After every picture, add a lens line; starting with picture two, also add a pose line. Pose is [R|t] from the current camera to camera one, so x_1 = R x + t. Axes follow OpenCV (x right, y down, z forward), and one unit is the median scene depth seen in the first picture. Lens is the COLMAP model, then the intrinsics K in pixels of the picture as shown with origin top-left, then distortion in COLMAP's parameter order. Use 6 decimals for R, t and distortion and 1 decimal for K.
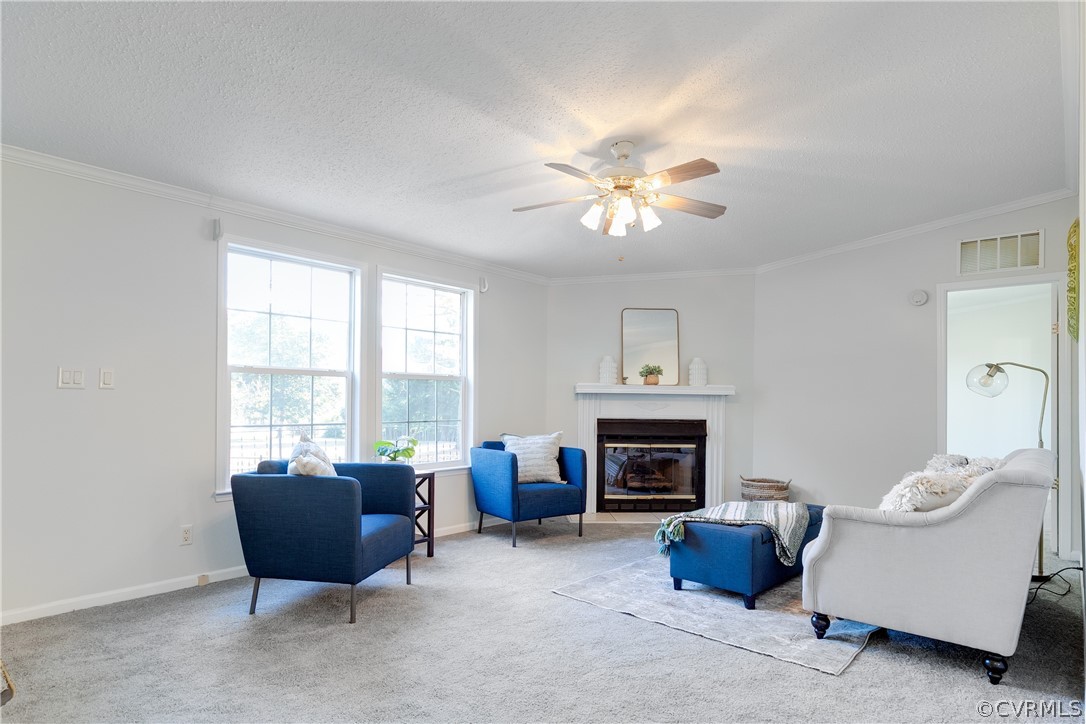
lens RADIAL K [[587.0, 0, 546.9], [0, 587.0, 388.2], [0, 0, 1]] dist [0.001260, -0.000092]
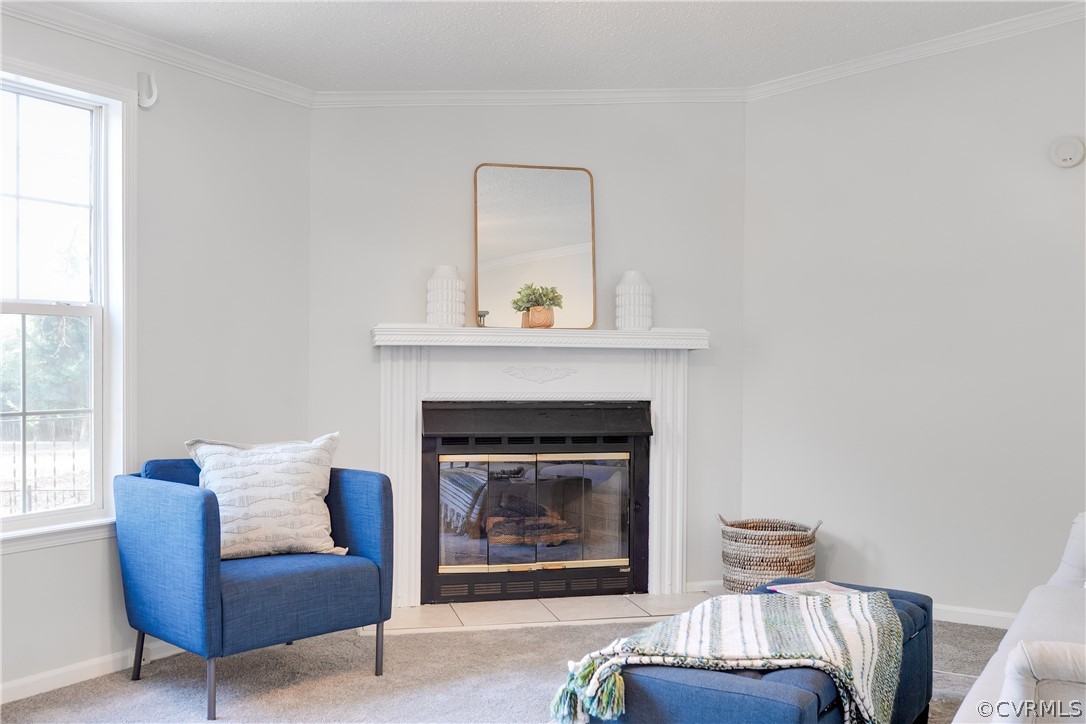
lens RADIAL K [[1026.4, 0, 554.6], [0, 1026.4, 361.9], [0, 0, 1]] dist [0.006192, 0.002857]
pose [[0.980891, -0.005066, 0.194493, 0.037083], [0.001207, 0.999800, 0.019954, 0.005981], [-0.194555, -0.019338, 0.980701, 0.227414]]
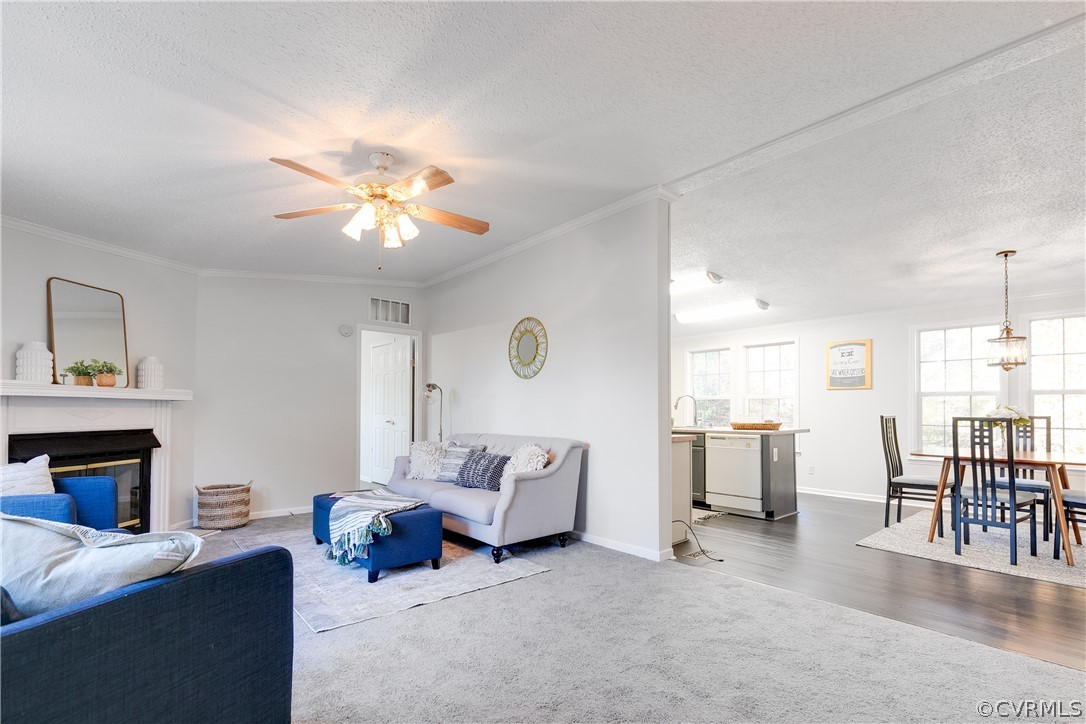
lens RADIAL K [[504.9, 0, 531.0], [0, 504.9, 393.3], [0, 0, 1]] dist [-0.004868, -0.000382]
pose [[0.155605, 0.023003, 0.987551, -0.449365], [-0.019399, 0.999607, -0.020228, 0.006509], [-0.987629, -0.016010, 0.155990, 0.394854]]
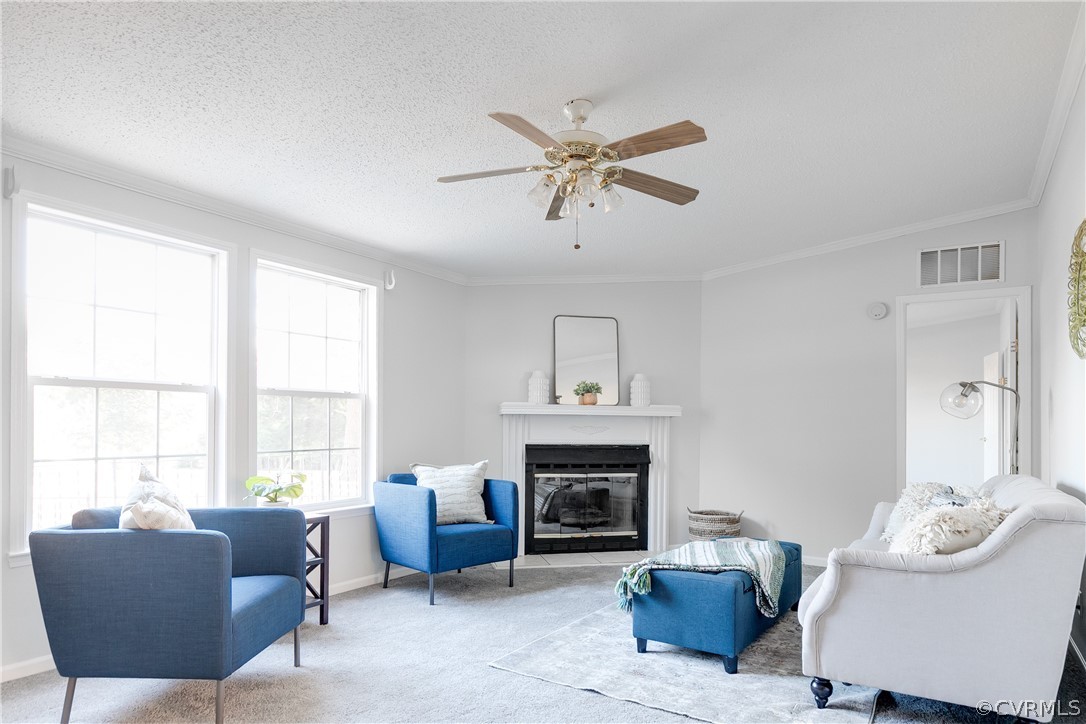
lens RADIAL K [[644.5, 0, 557.6], [0, 644.5, 414.1], [0, 0, 1]] dist [0.003835, 0.001091]
pose [[0.985250, 0.000152, 0.171119, -0.033481], [-0.001442, 0.999971, 0.007414, 0.001204], [-0.171113, -0.007551, 0.985222, 0.088614]]
